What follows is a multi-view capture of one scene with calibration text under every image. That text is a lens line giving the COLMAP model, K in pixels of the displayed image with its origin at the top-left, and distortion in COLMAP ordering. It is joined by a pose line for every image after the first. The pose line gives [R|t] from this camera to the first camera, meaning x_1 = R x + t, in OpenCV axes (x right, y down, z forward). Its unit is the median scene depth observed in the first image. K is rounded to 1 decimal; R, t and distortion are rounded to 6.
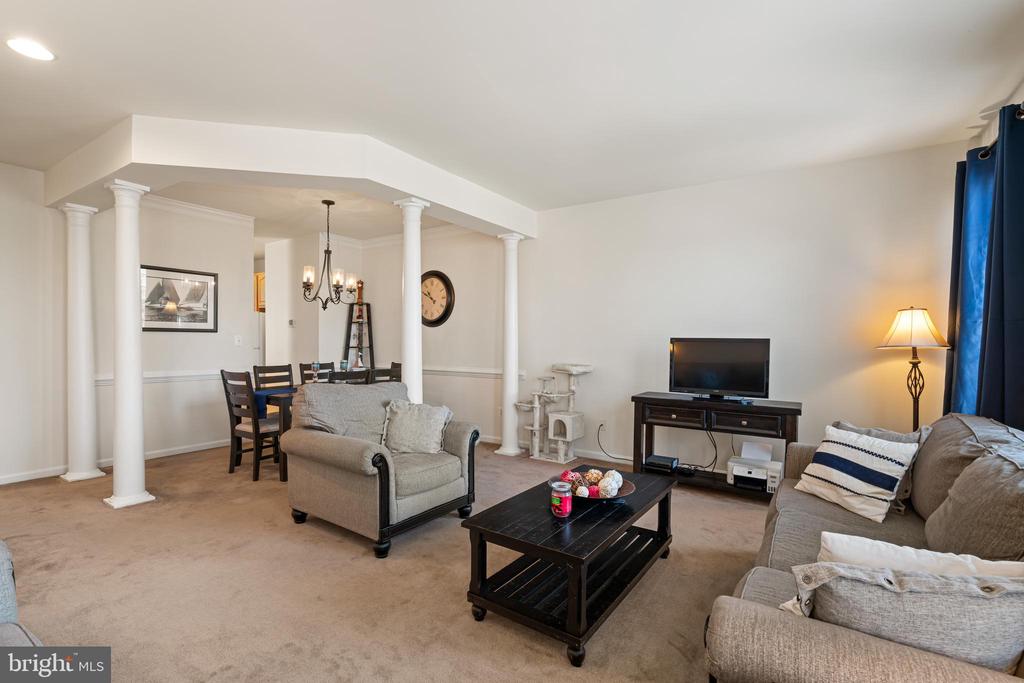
lens RADIAL K [[468.4, 0, 498.8], [0, 468.4, 348.1], [0, 0, 1]] dist [-0.001194, 0.000403]
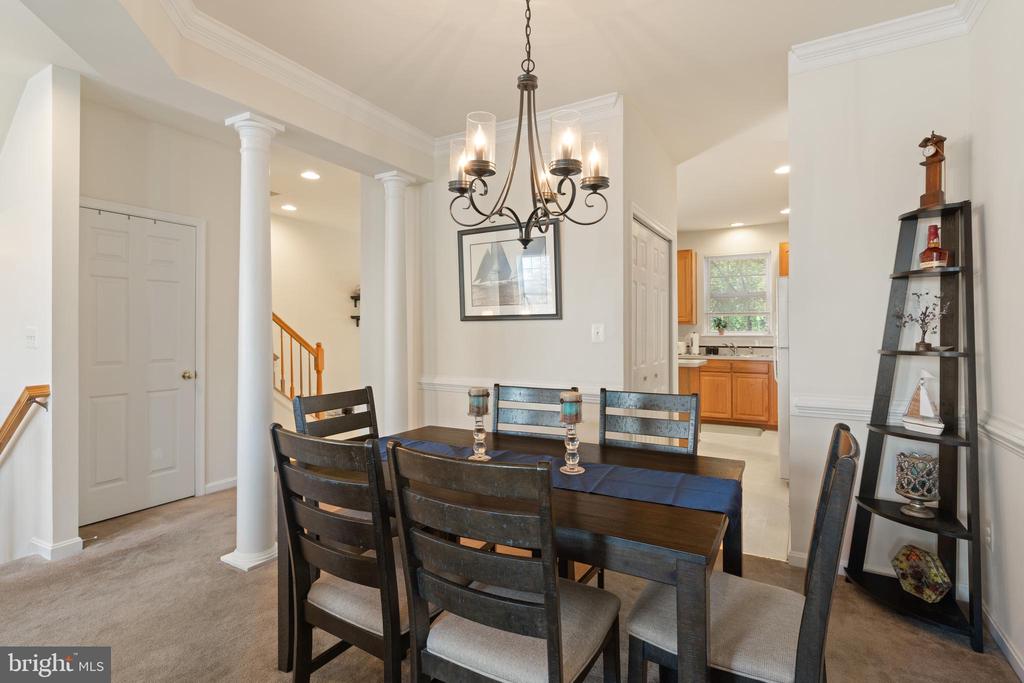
lens RADIAL K [[499.0, 0, 508.2], [0, 499.0, 334.1], [0, 0, 1]] dist [-0.007441, 0.007840]
pose [[0.068431, -0.003638, -0.997649, 0.010338], [-0.015587, 0.999867, -0.004716, -0.011266], [0.997534, 0.015873, 0.068366, 0.901714]]
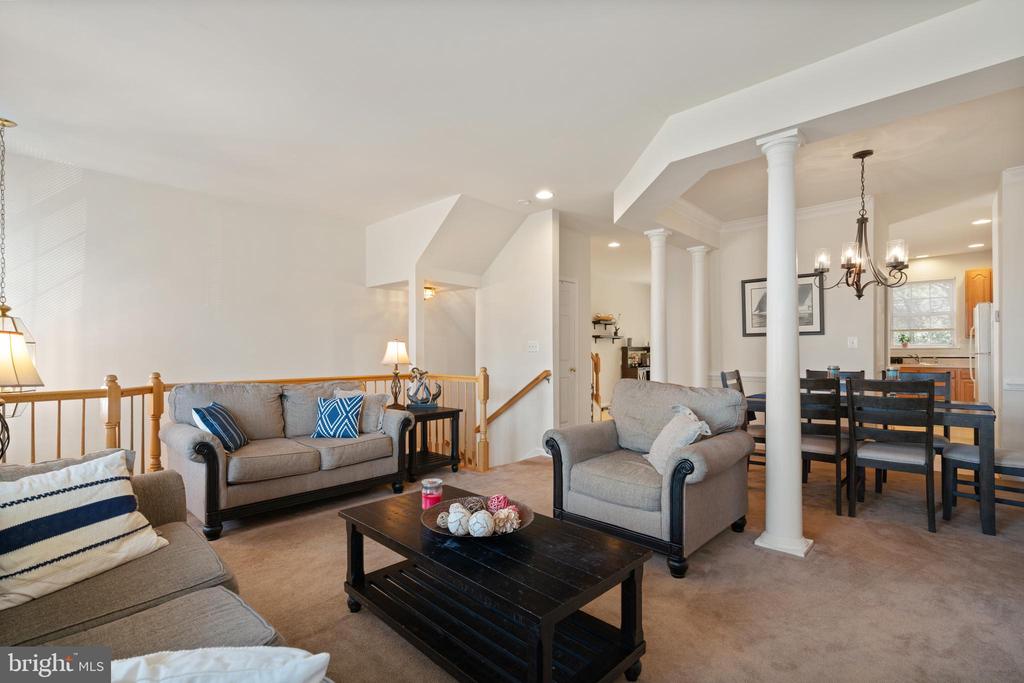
lens RADIAL K [[468.4, 0, 504.8], [0, 468.4, 349.0], [0, 0, 1]] dist [-0.001194, 0.000403]
pose [[-0.166701, -0.010275, -0.985954, 0.431771], [-0.012918, 0.999883, -0.008236, 0.011576], [0.985923, 0.011363, -0.166814, 0.531305]]
